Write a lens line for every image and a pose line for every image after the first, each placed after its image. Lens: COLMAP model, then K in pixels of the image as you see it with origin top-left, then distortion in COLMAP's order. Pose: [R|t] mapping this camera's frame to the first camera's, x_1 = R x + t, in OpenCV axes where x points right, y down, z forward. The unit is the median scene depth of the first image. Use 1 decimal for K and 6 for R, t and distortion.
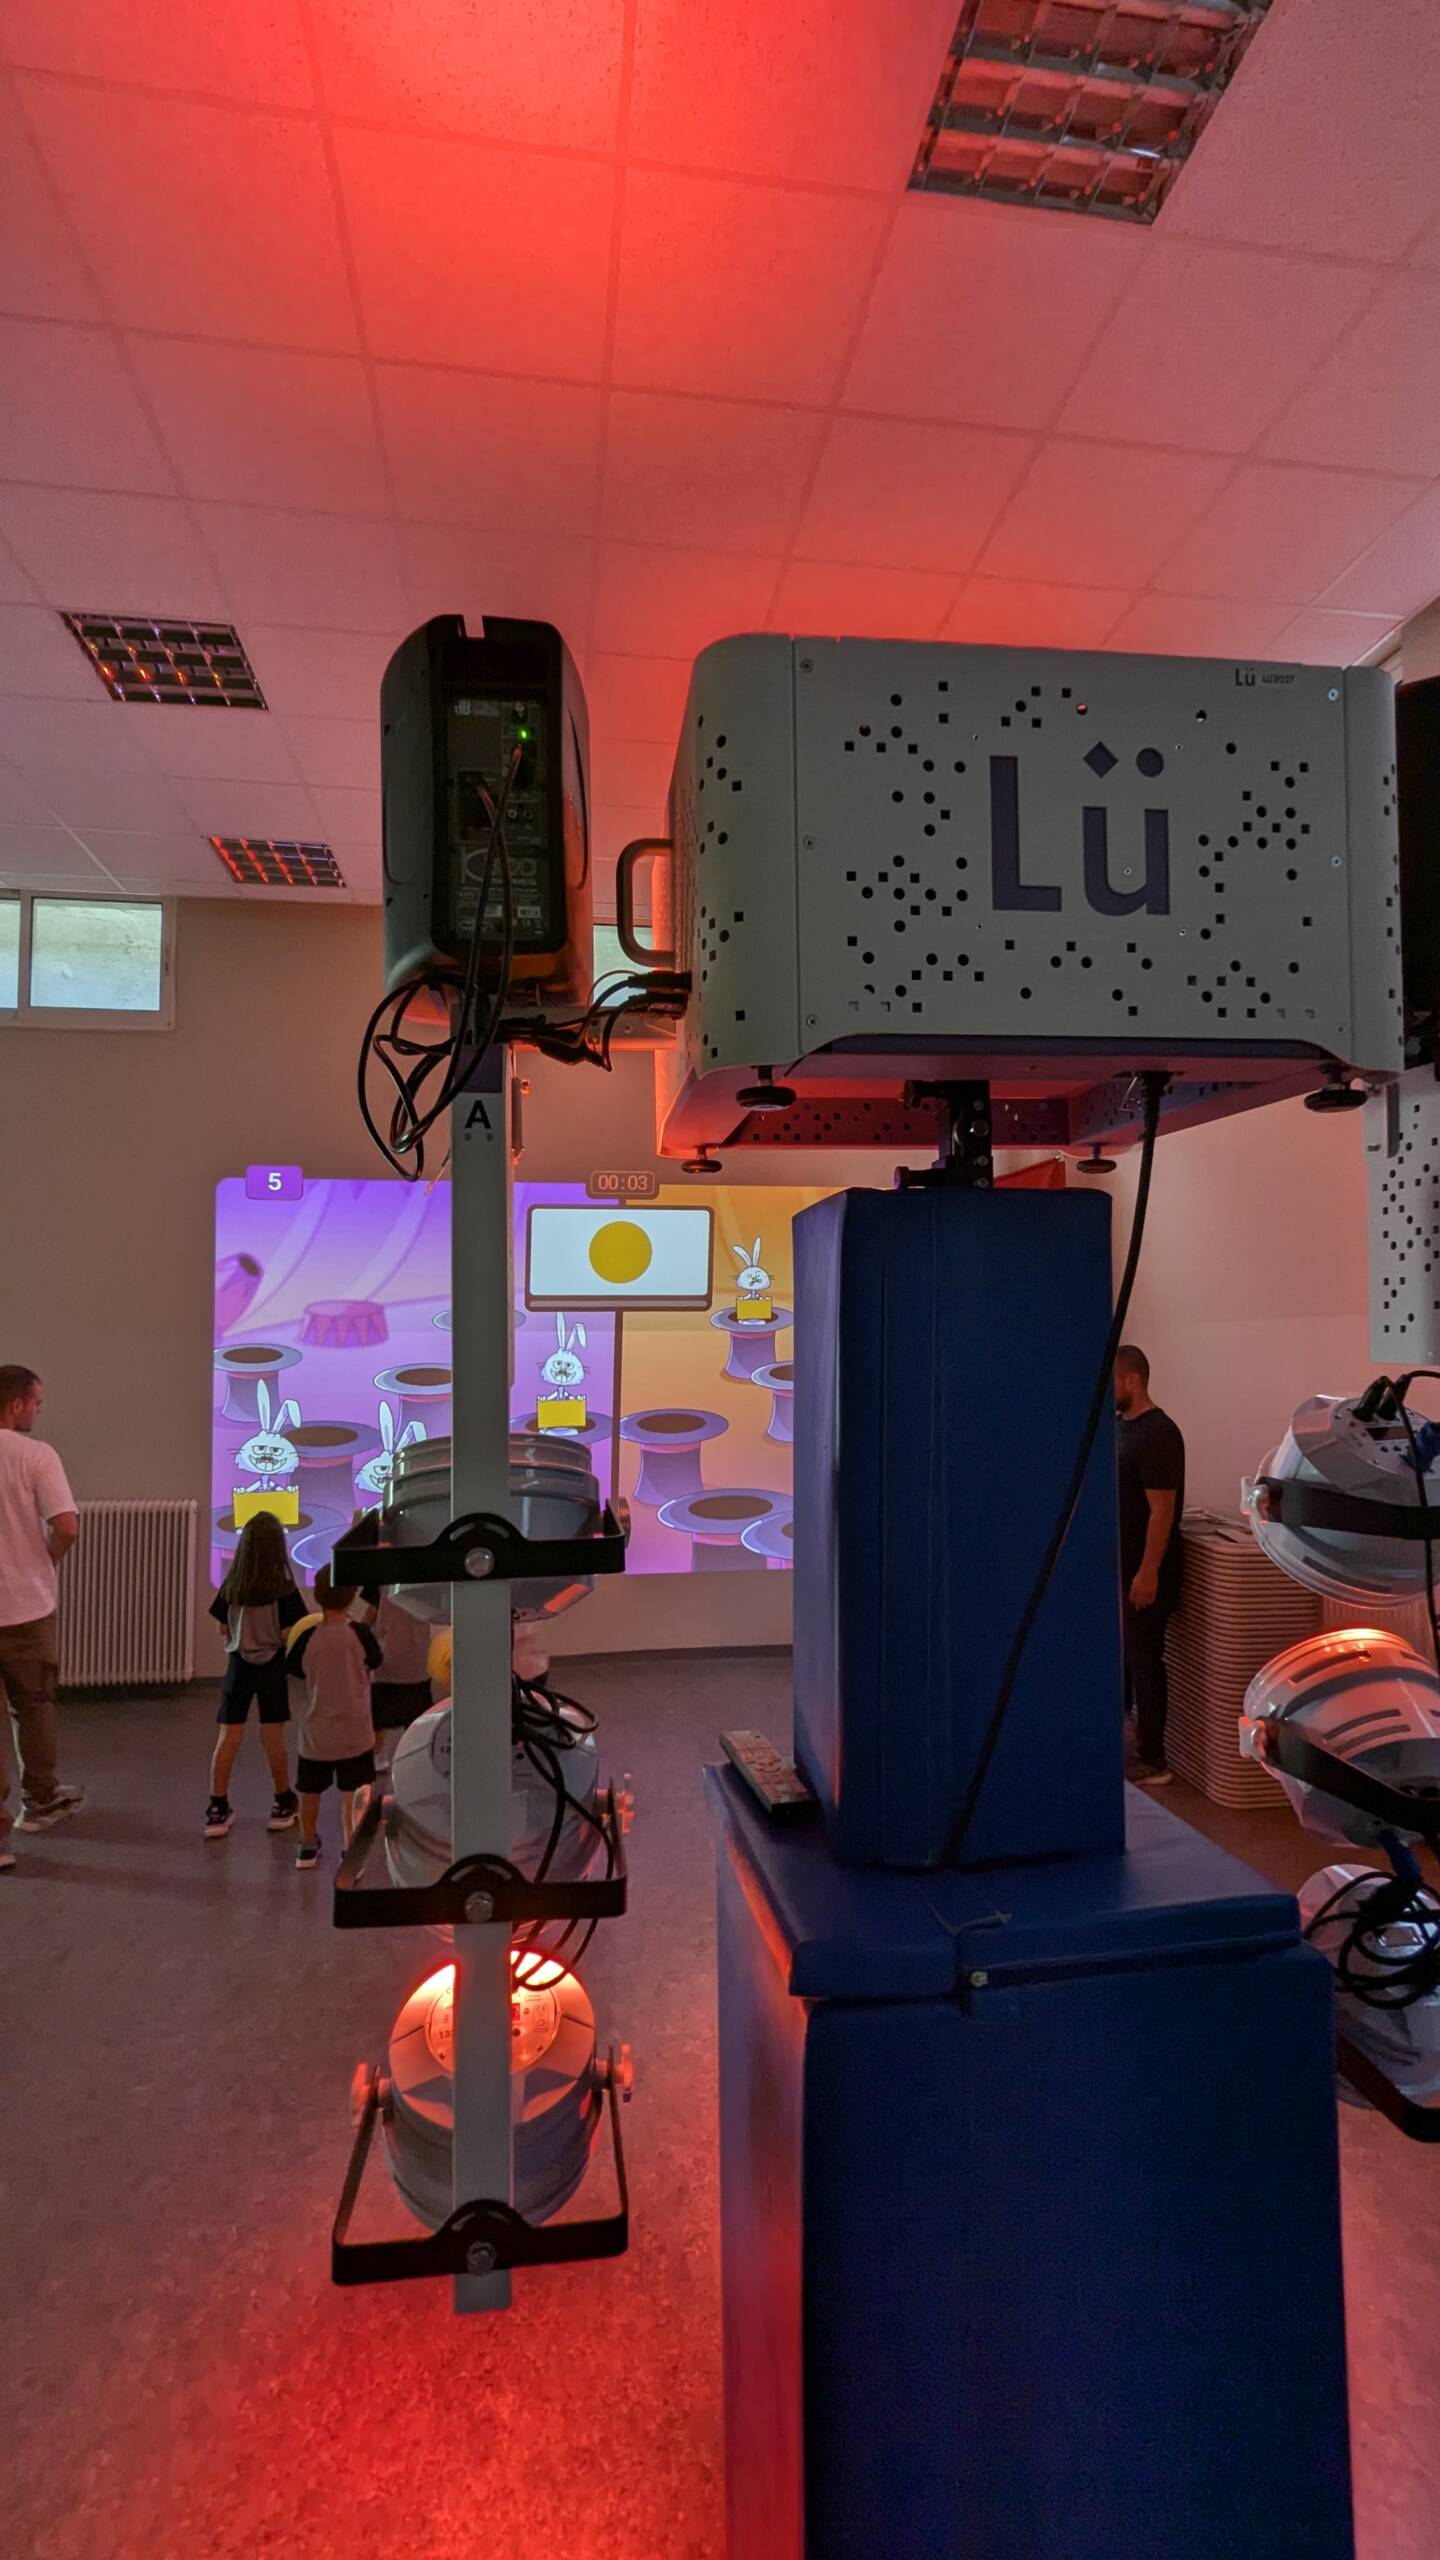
lens RADIAL K [[1256.6, 0, 737.3], [0, 1256.6, 1293.9], [0, 0, 1]] dist [-0.000202, -0.000352]
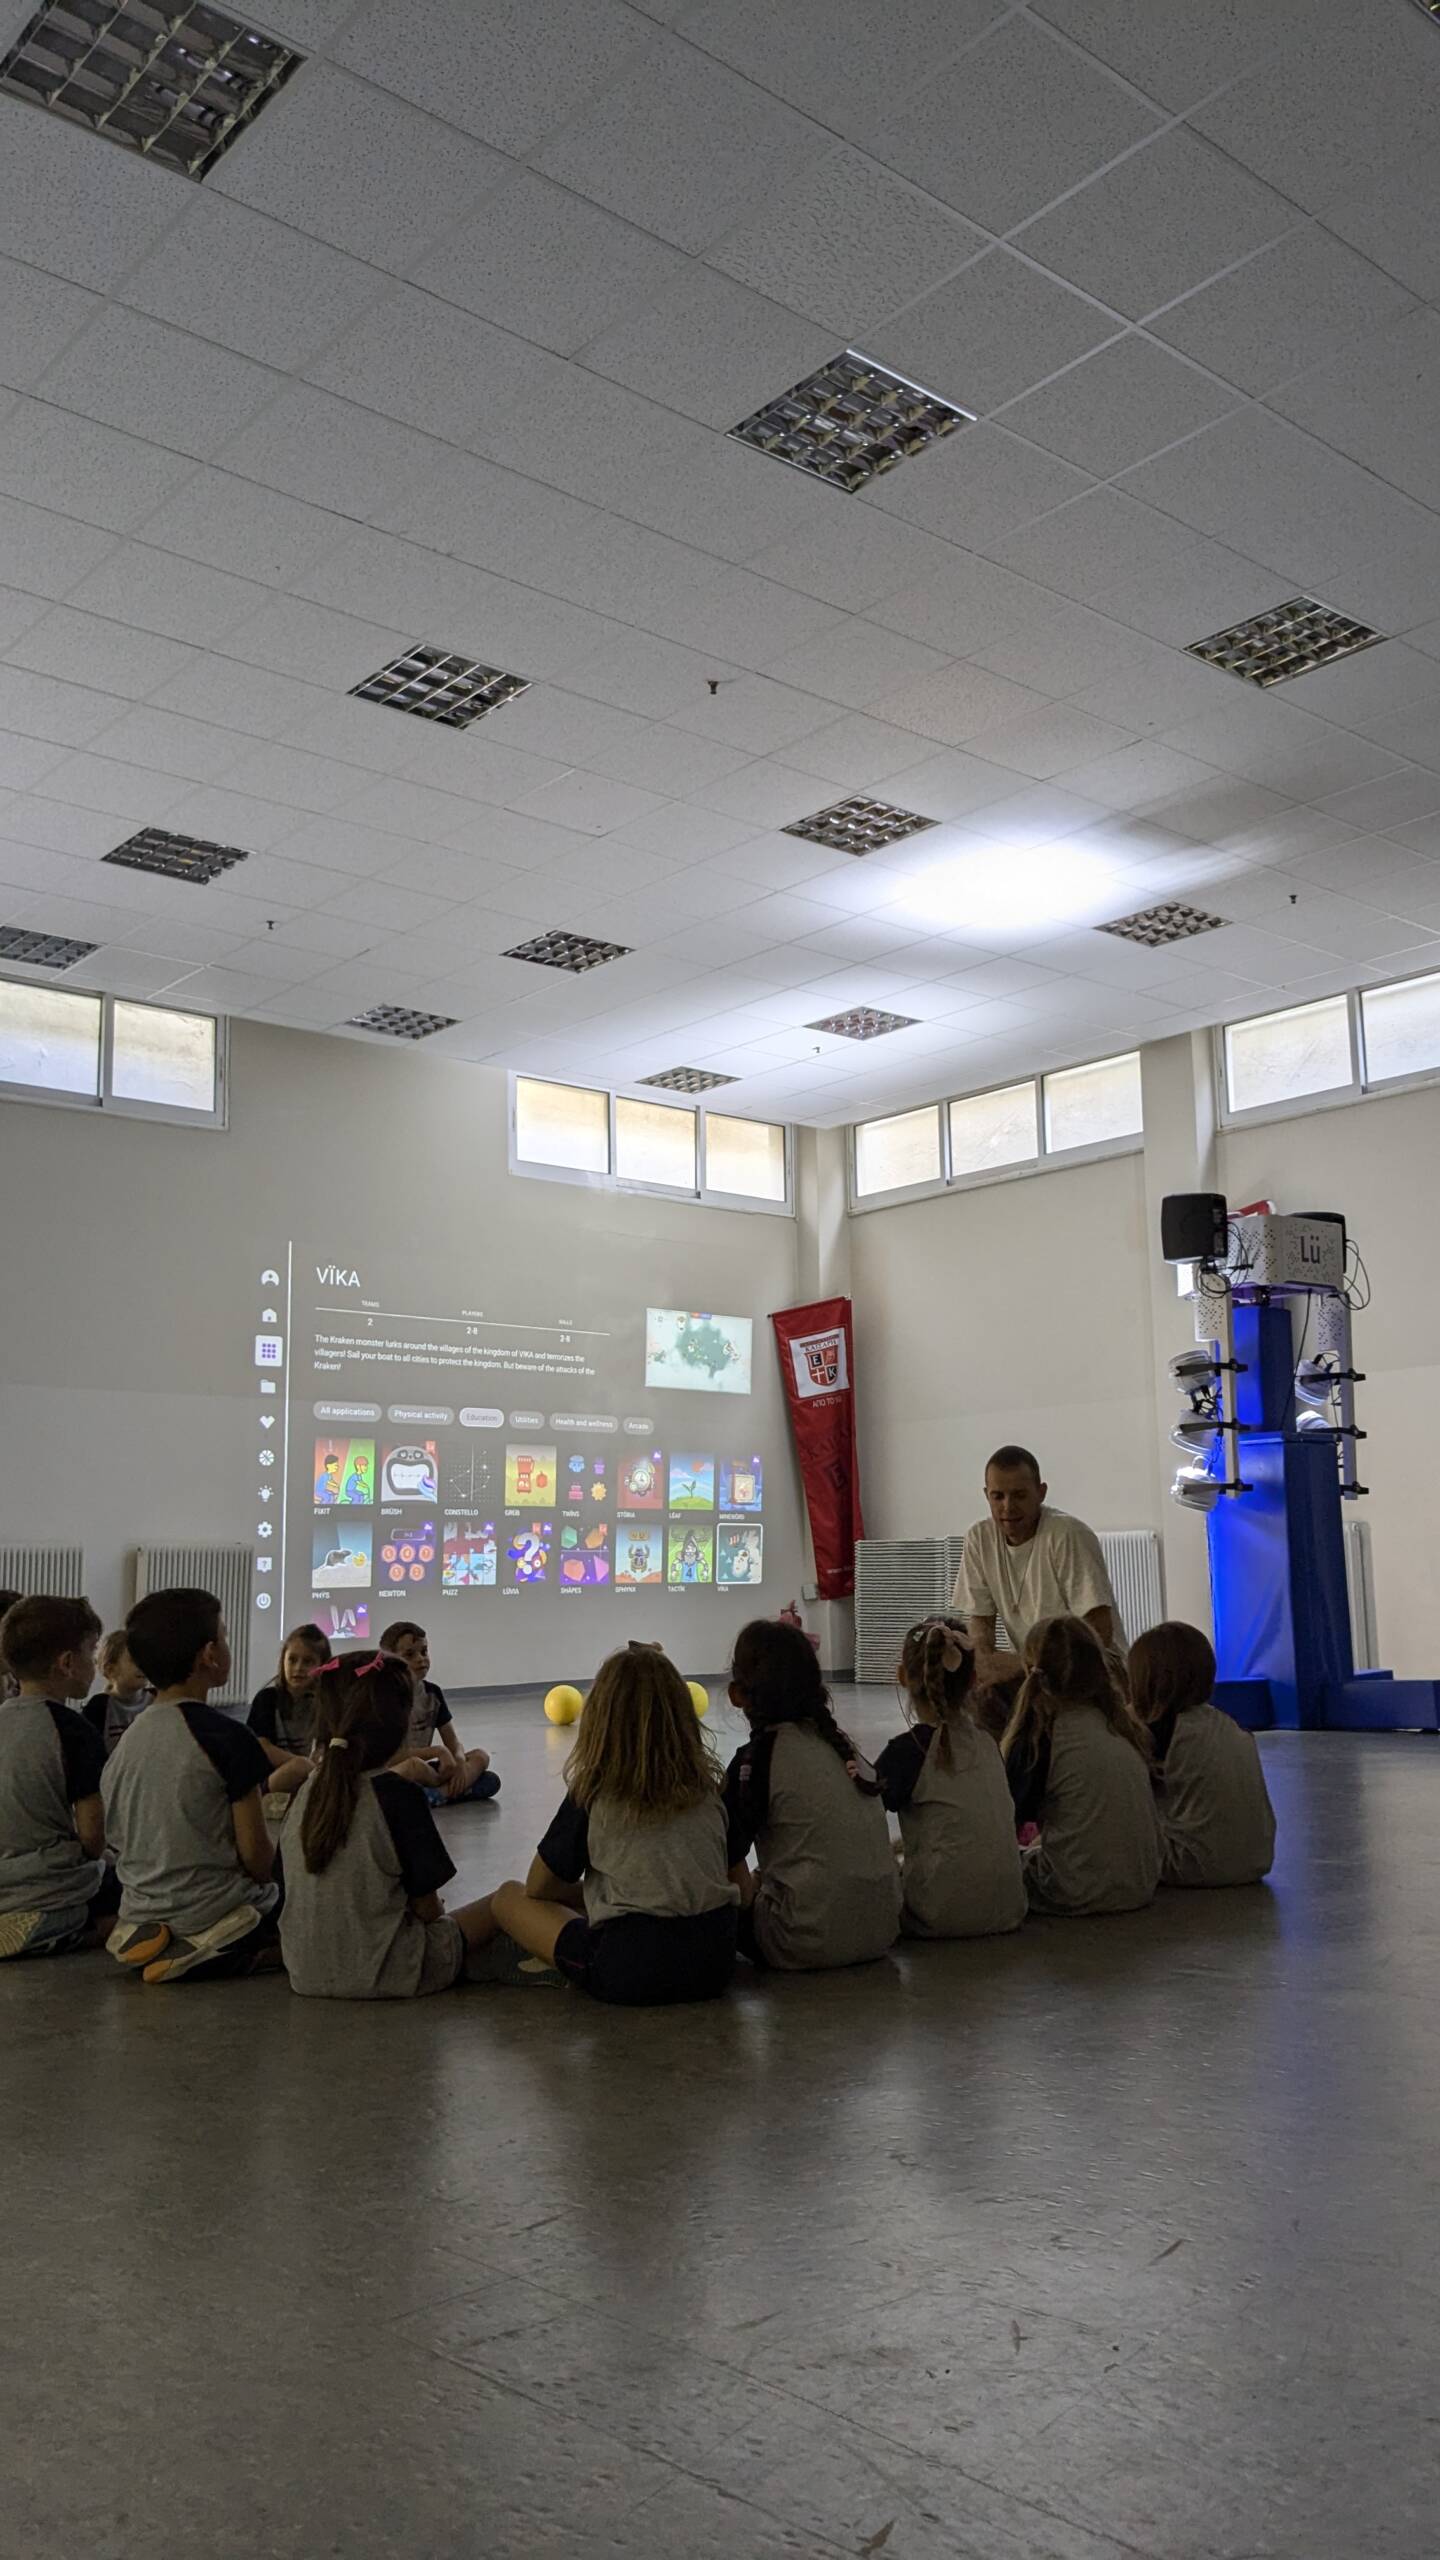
lens RADIAL K [[2043.3, 0, 820.0], [0, 2043.3, 1288.5], [0, 0, 1]] dist [0.076936, -0.000659]
pose [[0.832245, 0.075487, 0.549244, -6.912980], [-0.014059, 0.993242, -0.115208, 0.960963], [-0.554229, 0.088159, 0.827682, -5.688135]]
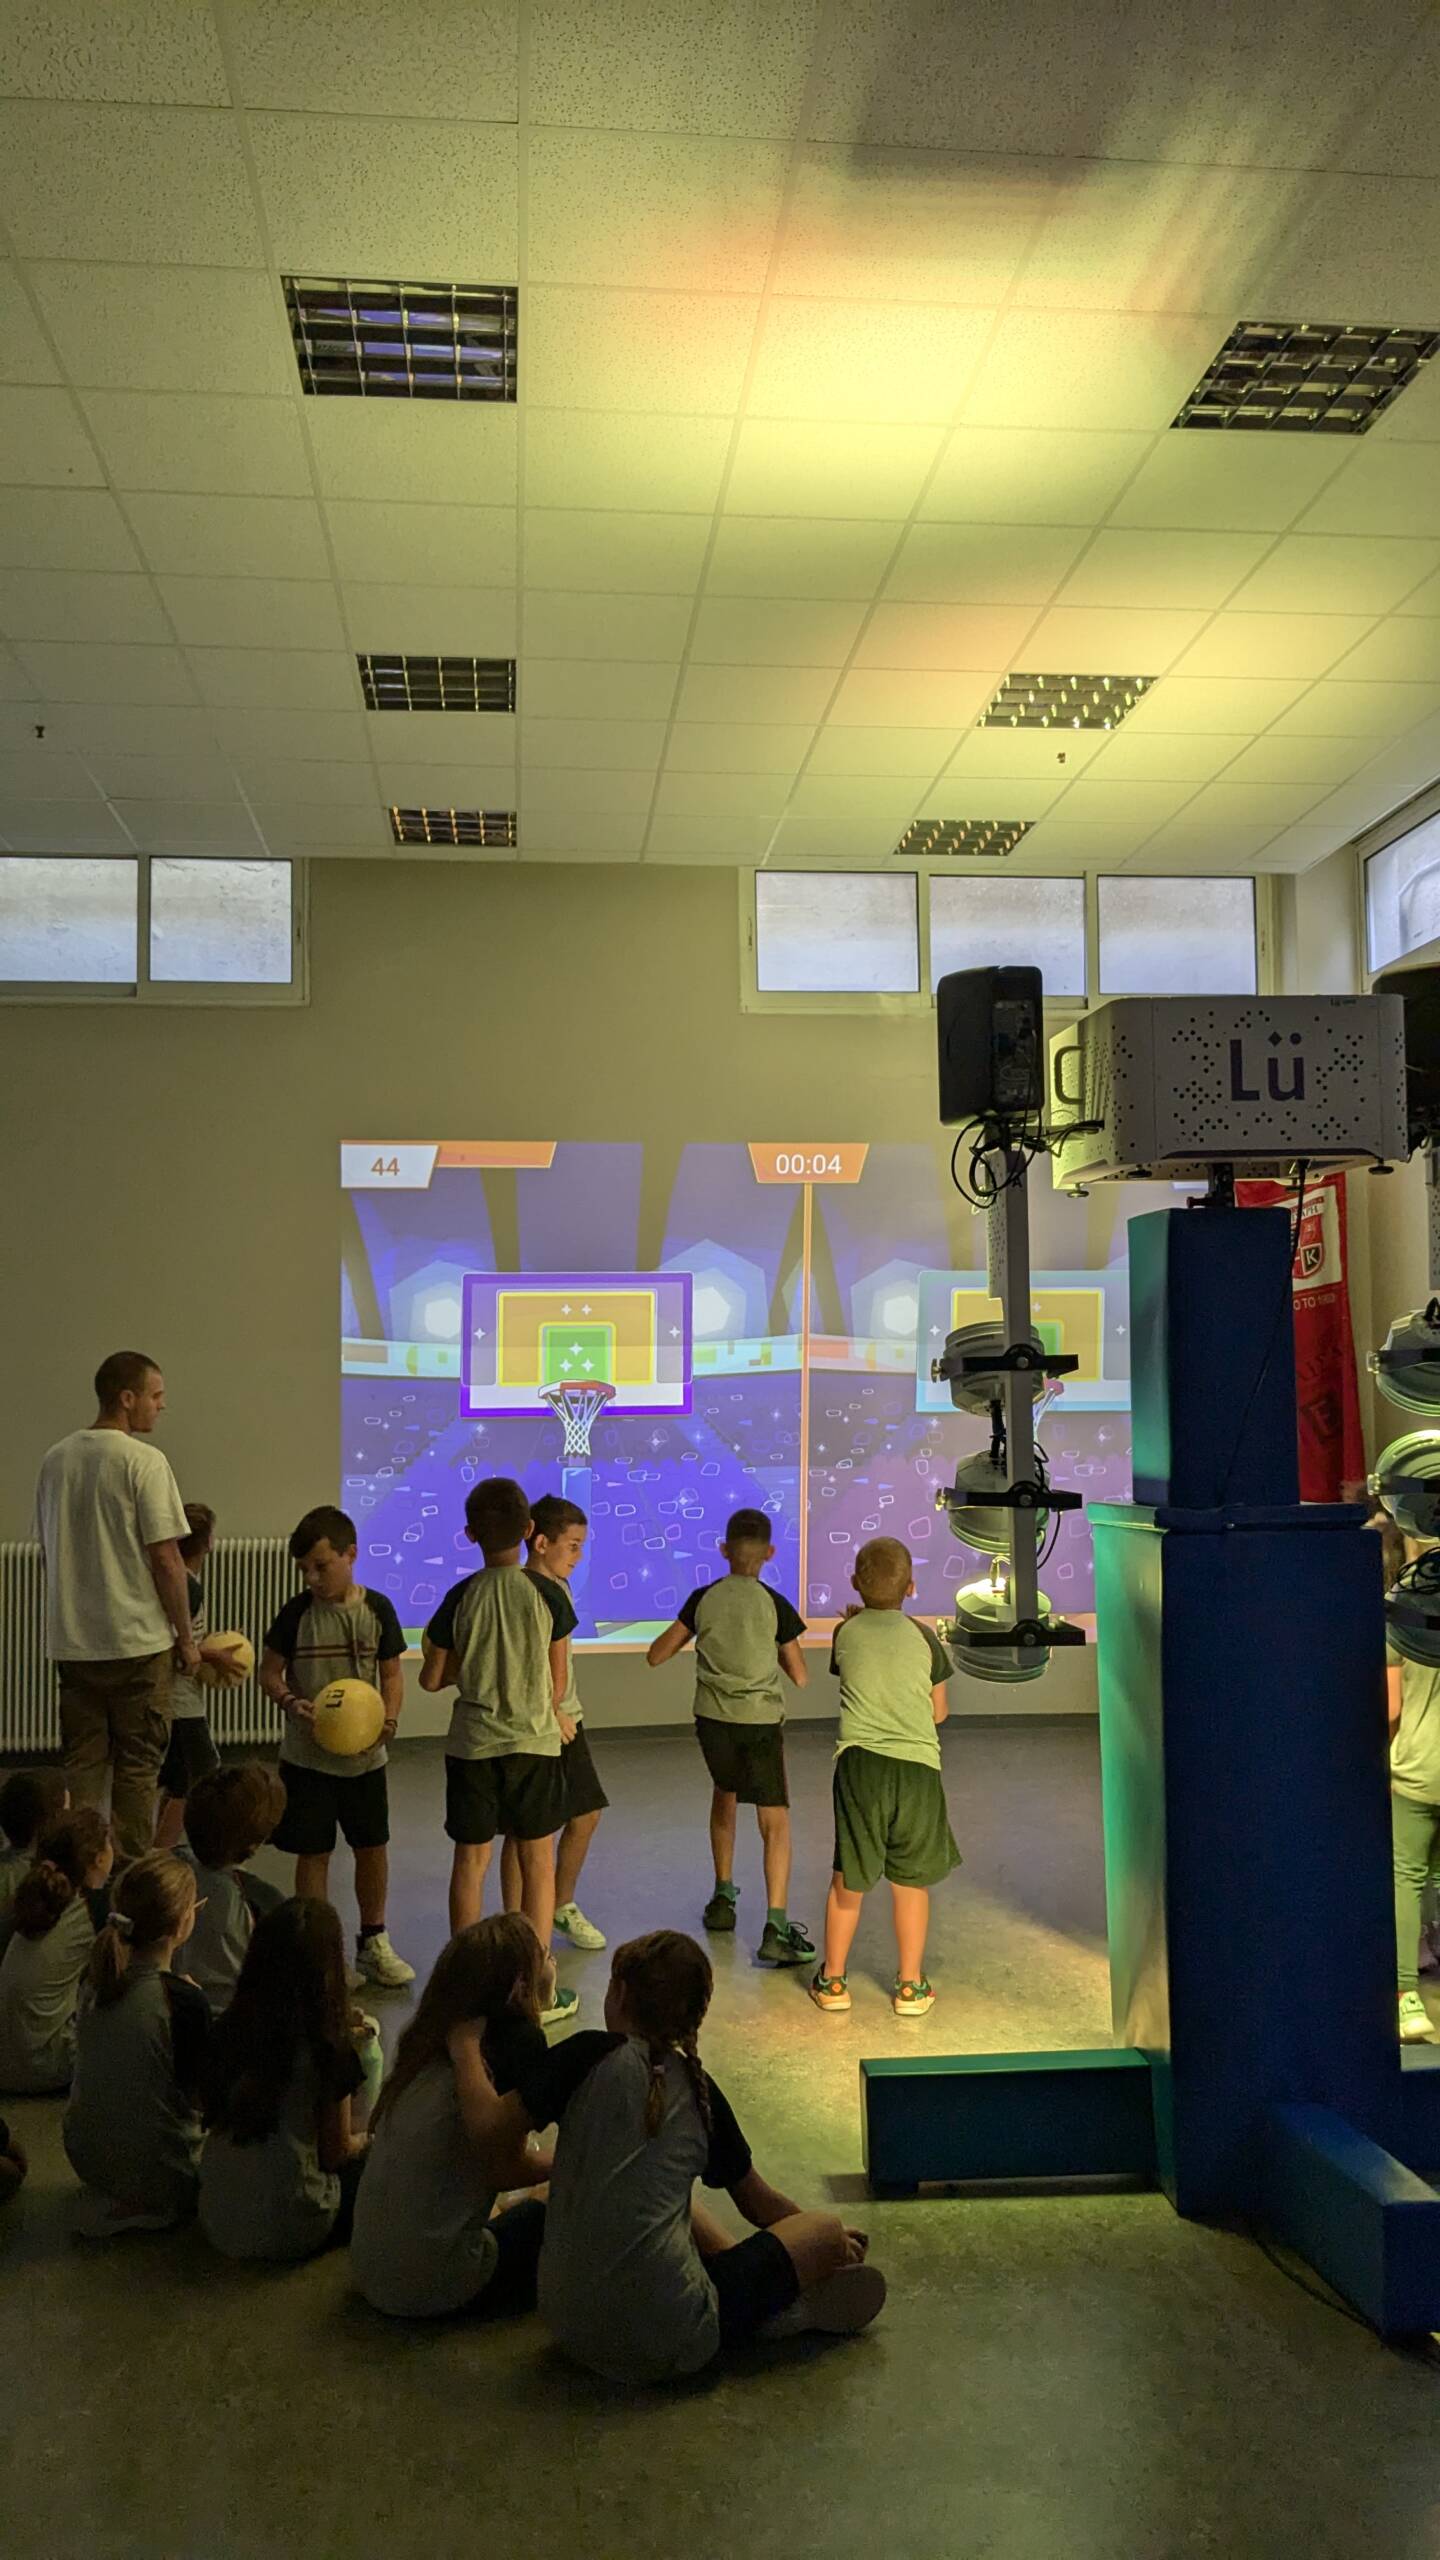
lens RADIAL K [[2125.2, 0, 735.8], [0, 2125.2, 1284.7], [0, 0, 1]] dist [0.078325, -0.005868]
pose [[0.999134, -0.006003, -0.041184, -0.602803], [0.005023, 0.999703, -0.023865, 0.158312], [0.041315, 0.023638, 0.998867, -3.238587]]
